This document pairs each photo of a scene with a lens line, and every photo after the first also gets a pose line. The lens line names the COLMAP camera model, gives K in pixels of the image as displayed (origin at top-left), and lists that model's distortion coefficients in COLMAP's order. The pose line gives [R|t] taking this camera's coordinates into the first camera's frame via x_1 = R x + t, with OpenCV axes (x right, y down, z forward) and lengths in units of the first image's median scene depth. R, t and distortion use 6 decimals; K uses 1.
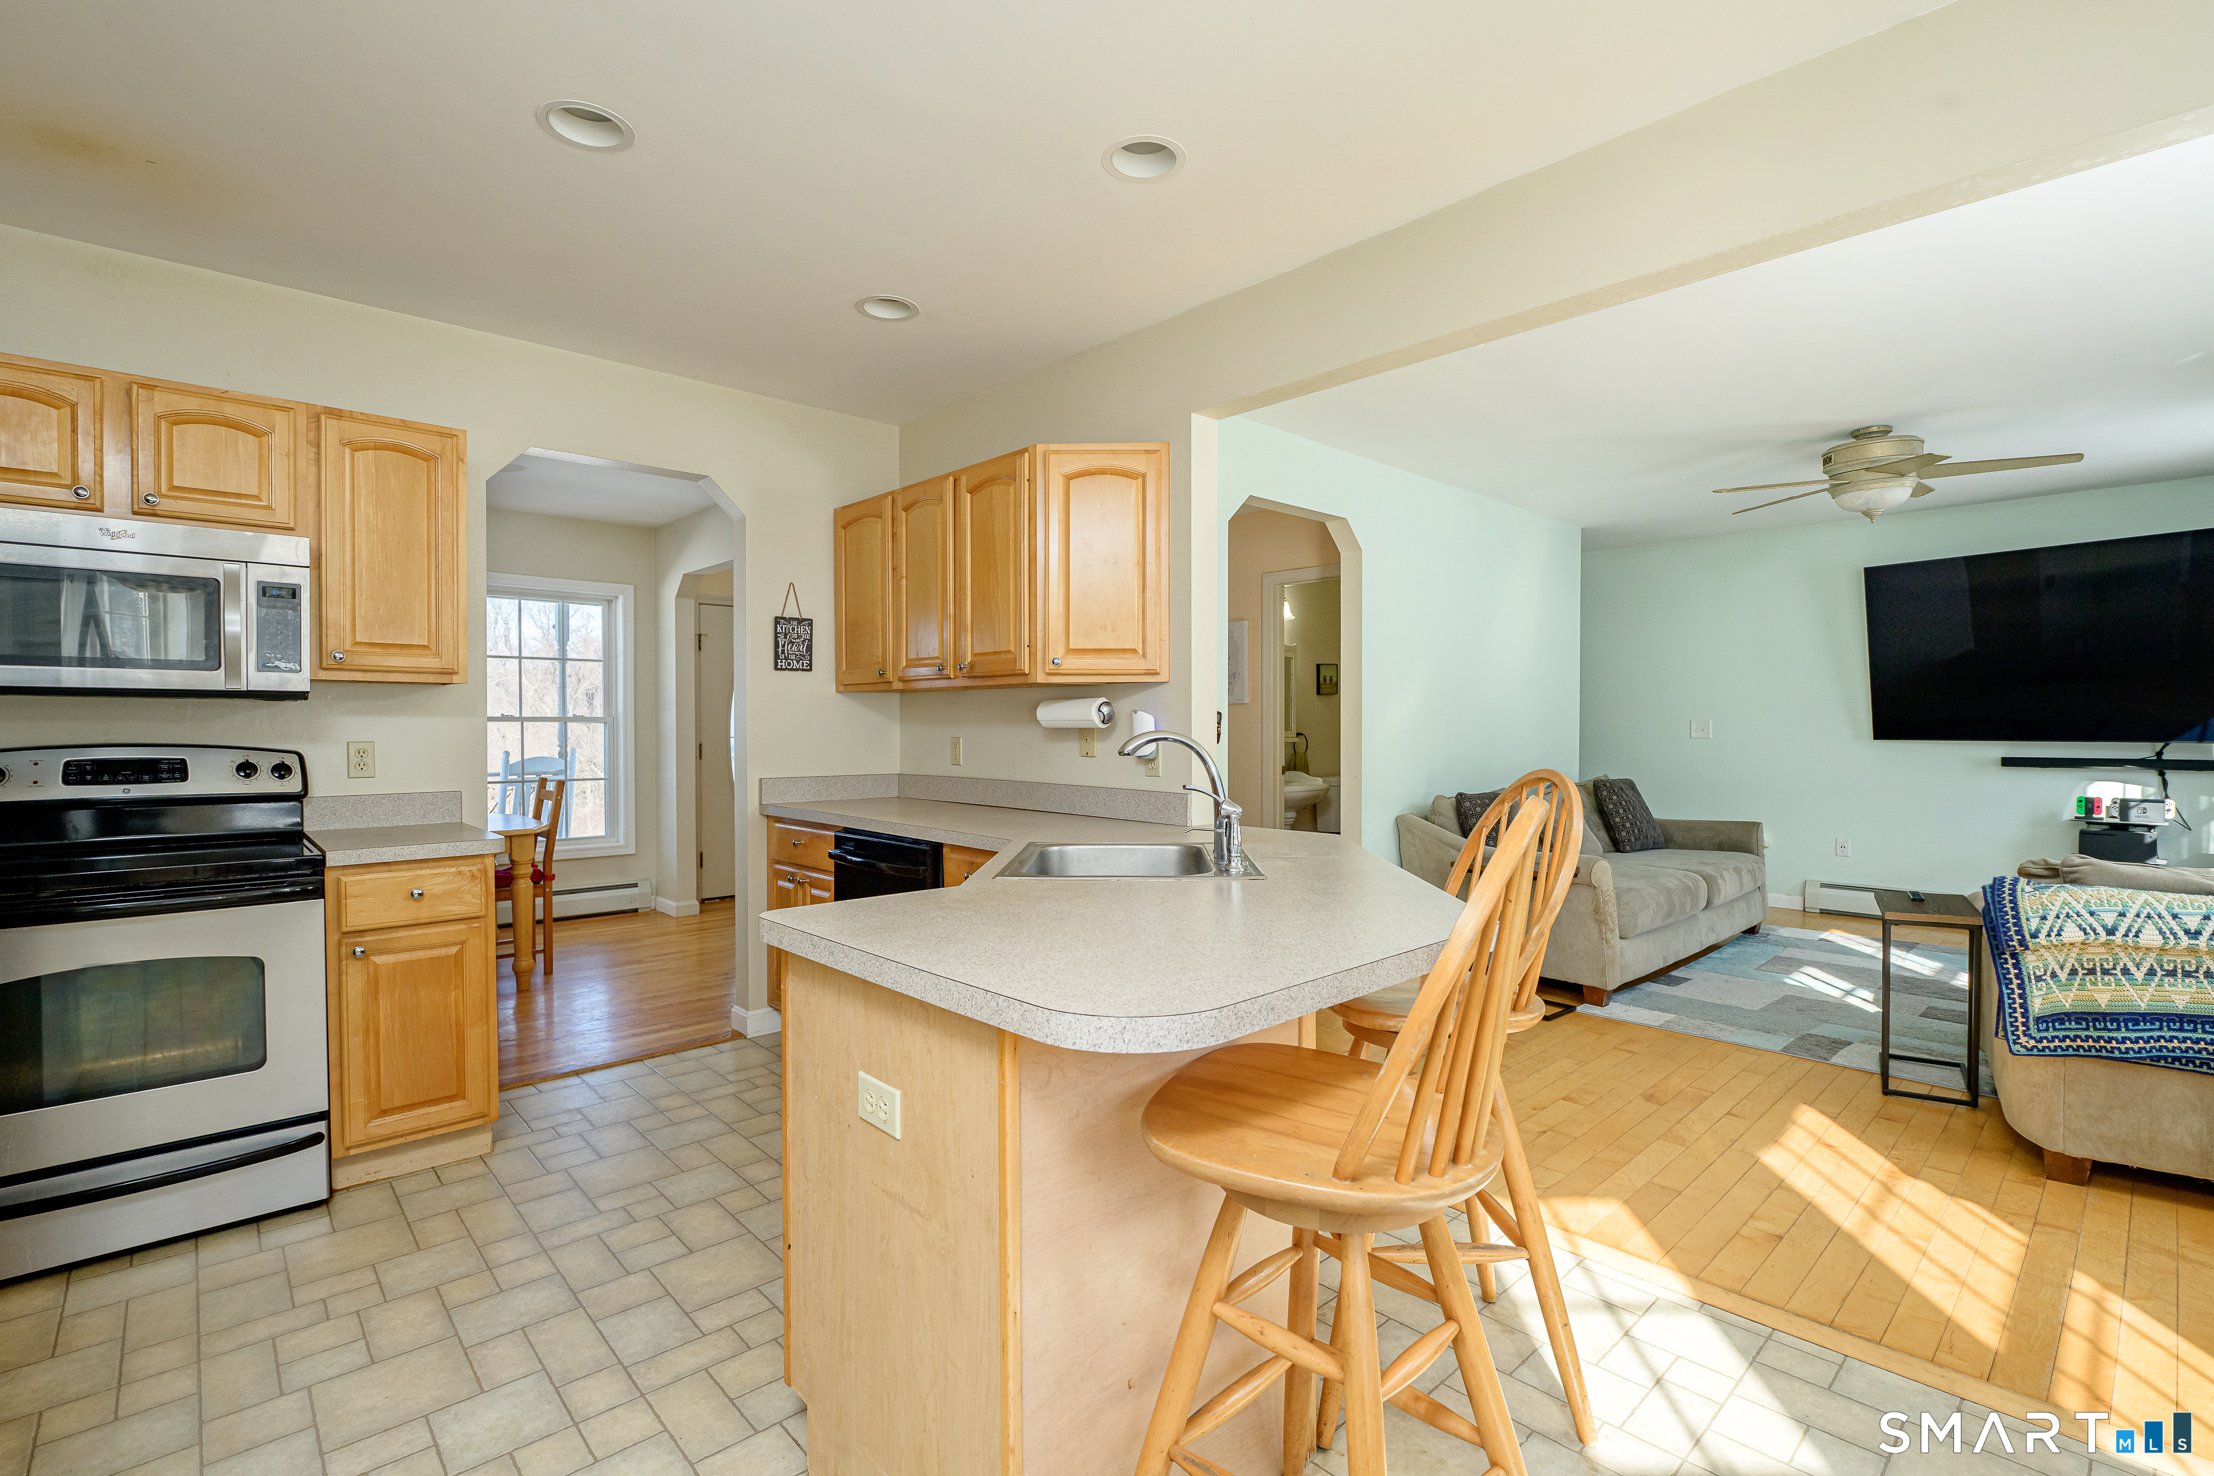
lens RADIAL K [[1000.1, 0, 1106.0], [0, 1000.1, 739.0], [0, 0, 1]] dist [-0.005999, -0.000665]
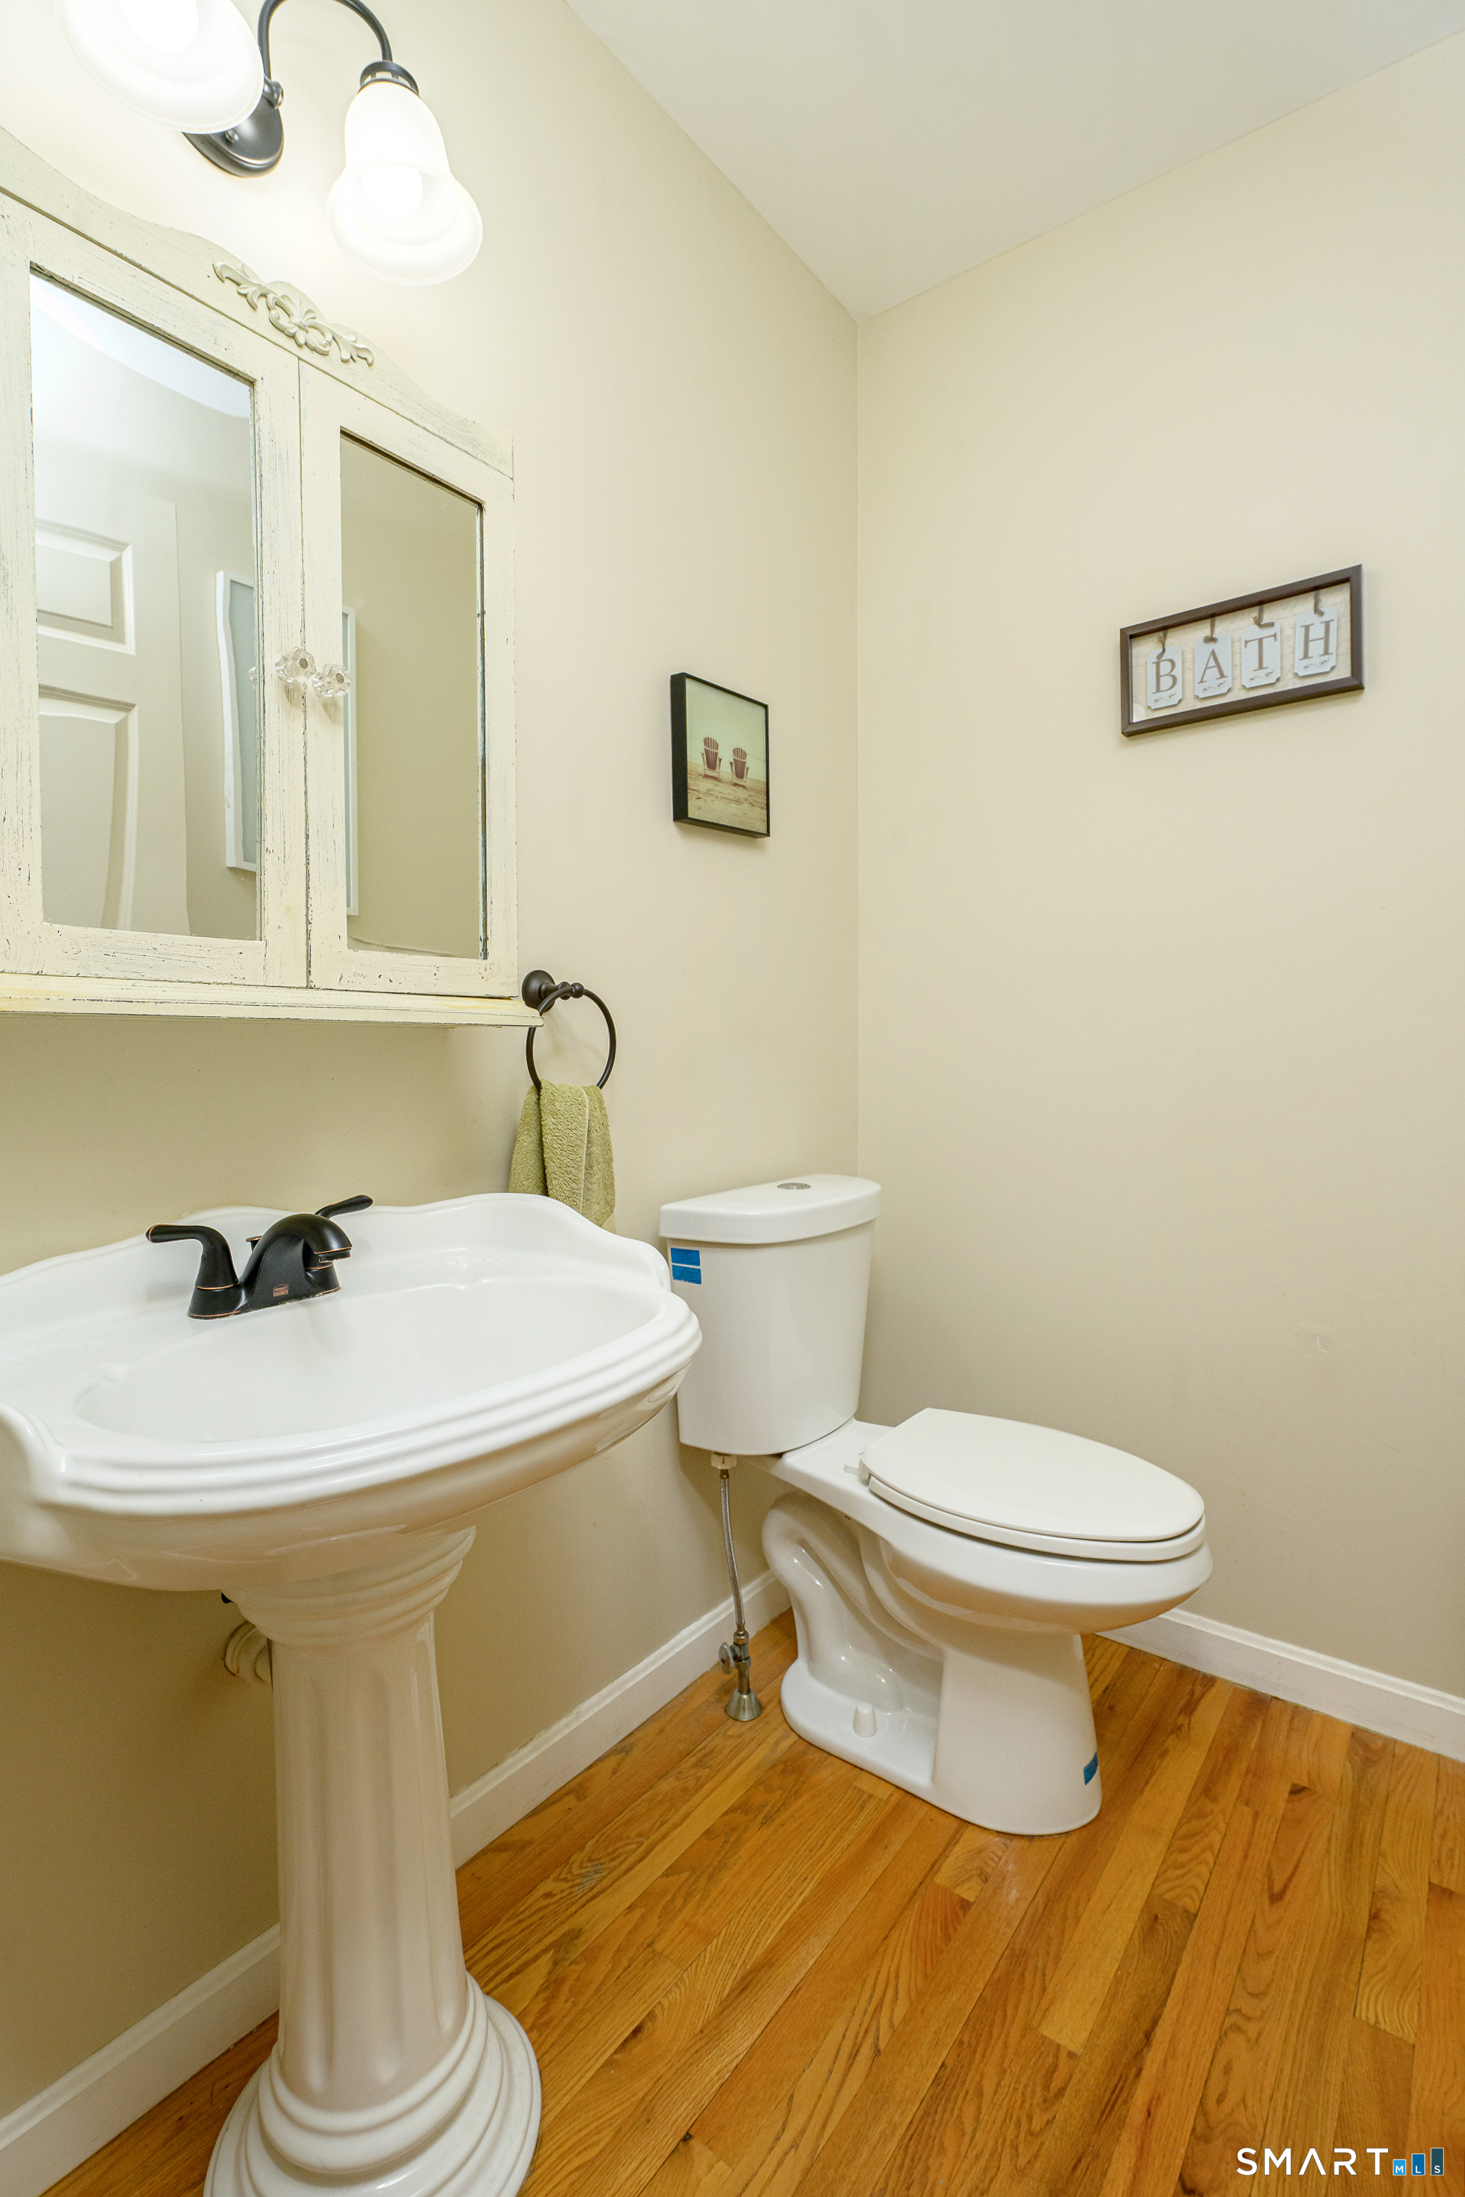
lens RADIAL K [[992.4, 0, 733.1], [0, 992.4, 1088.7], [0, 0, 1]] dist [-0.005999, -0.000665]
pose [[0.986677, -0.007525, 0.162516, 0.422509], [0.004181, 0.999773, 0.020911, 0.018868], [-0.162637, -0.019953, 0.986484, 1.763354]]
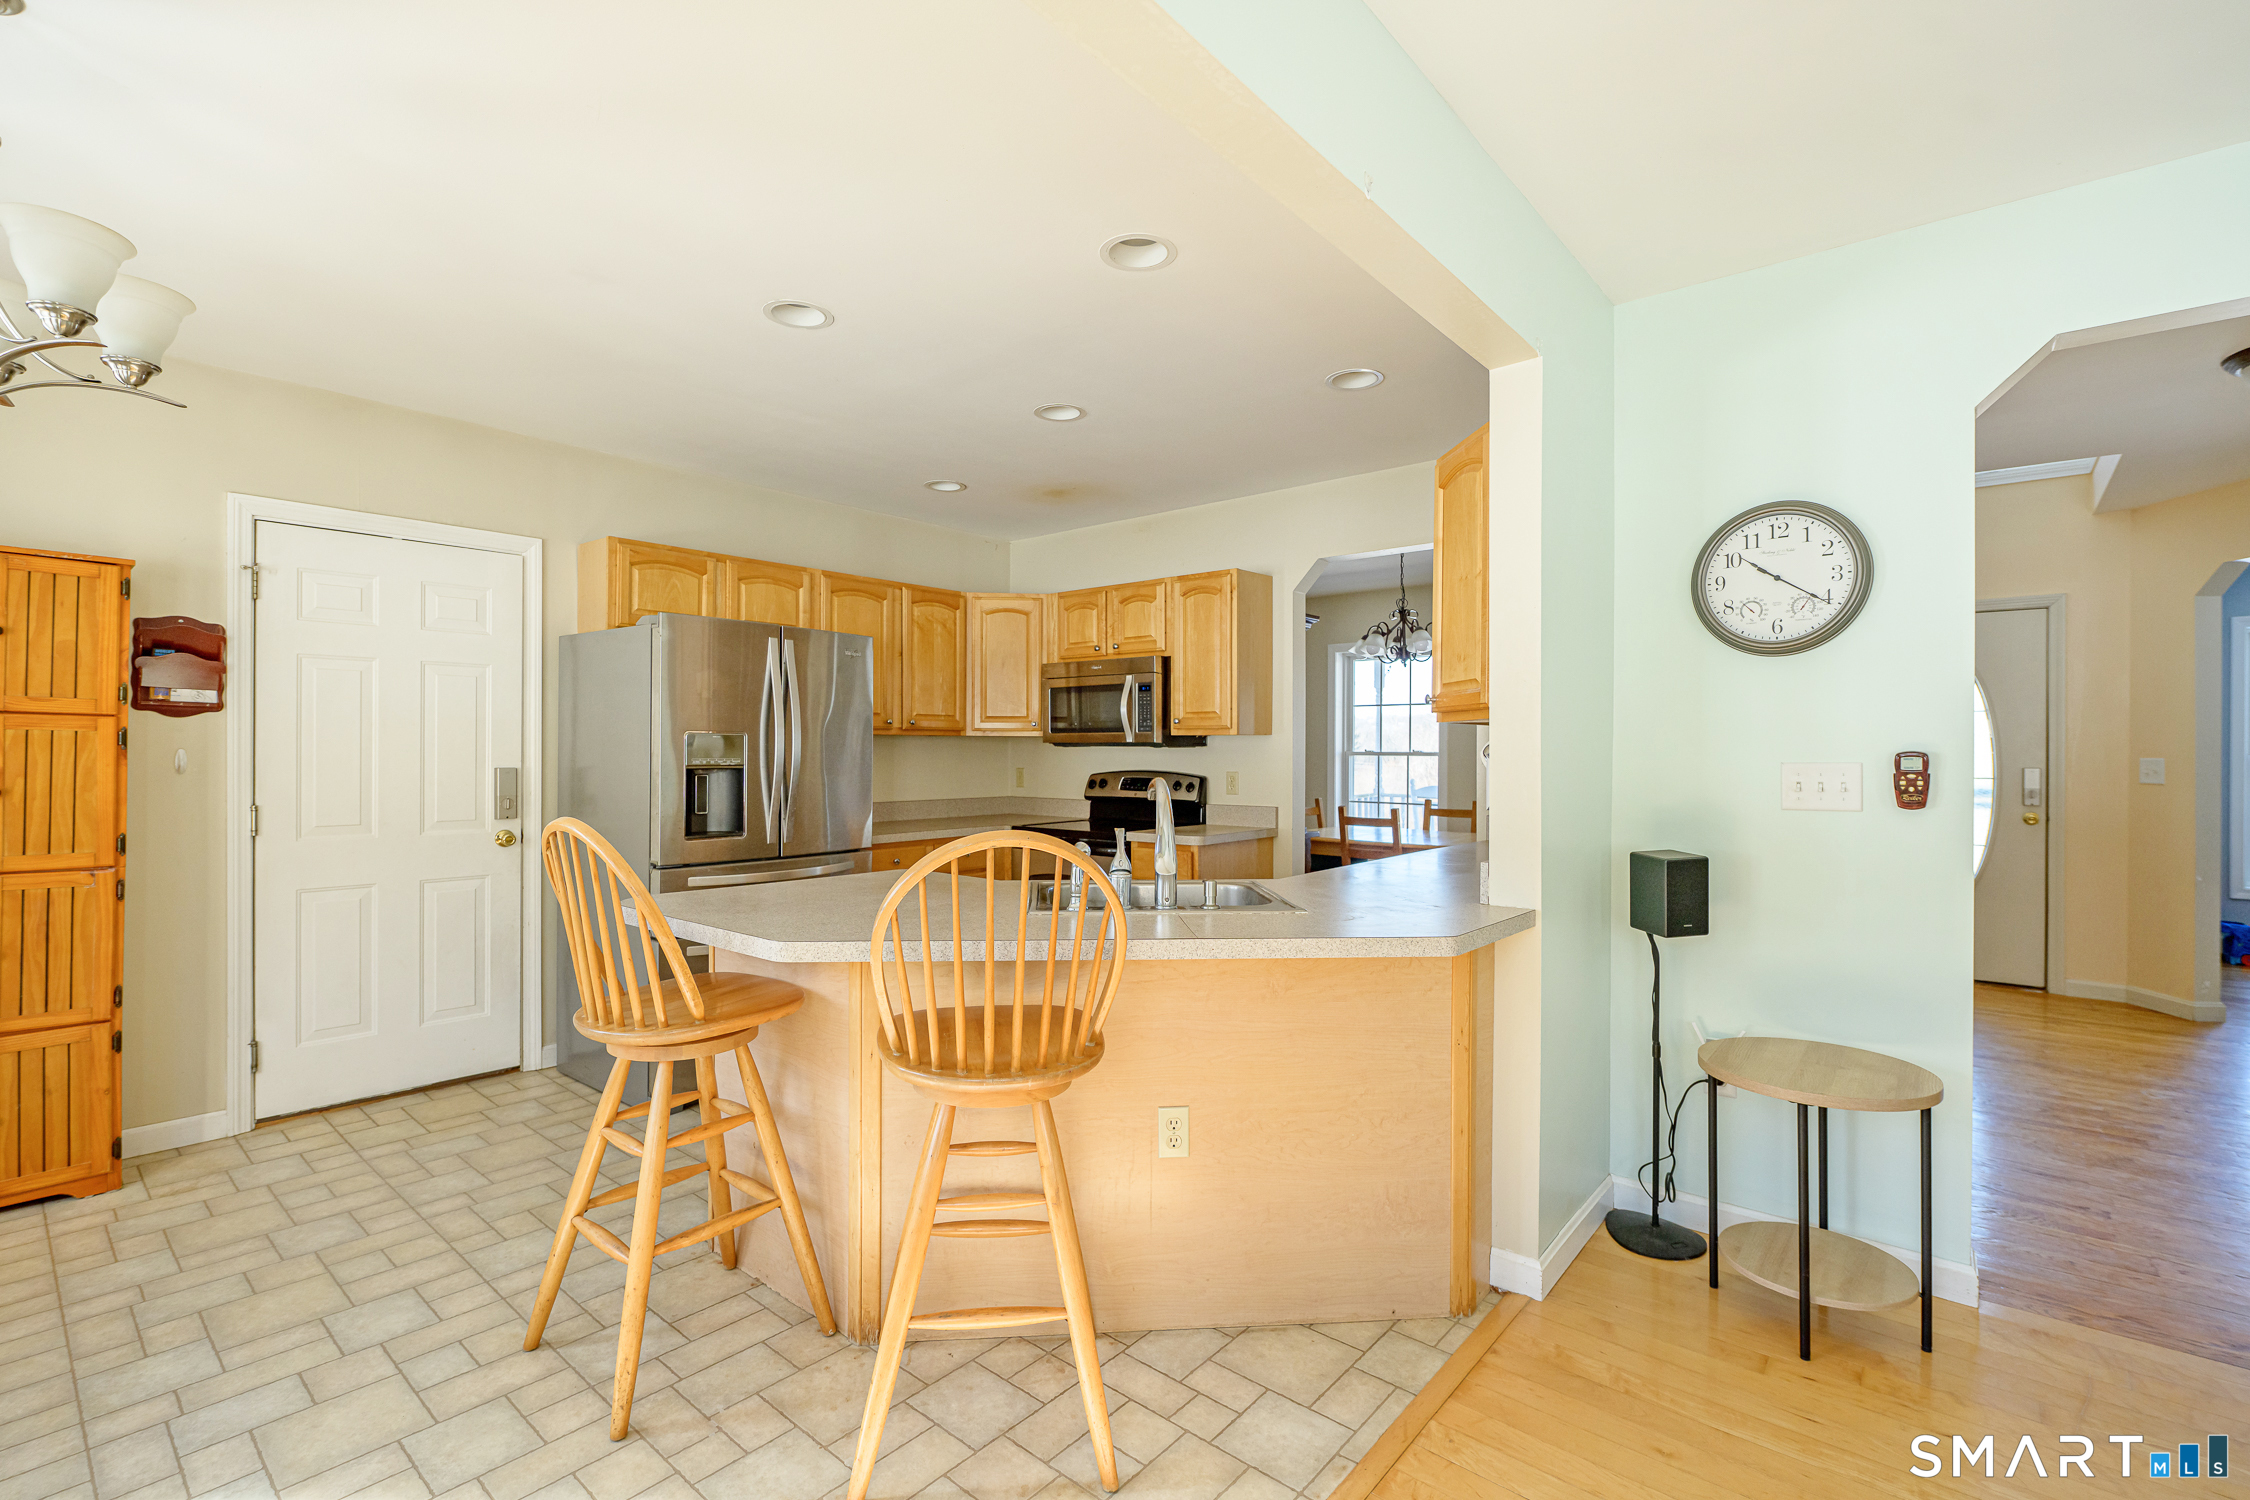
lens RADIAL K [[1016.4, 0, 1149.5], [0, 1016.4, 747.4], [0, 0, 1]] dist [-0.005999, -0.000665]
pose [[0.125767, -0.001989, -0.992058, 0.818457], [-0.018889, 0.999812, -0.004399, -0.025736], [0.991880, 0.019292, 0.125706, 0.640607]]
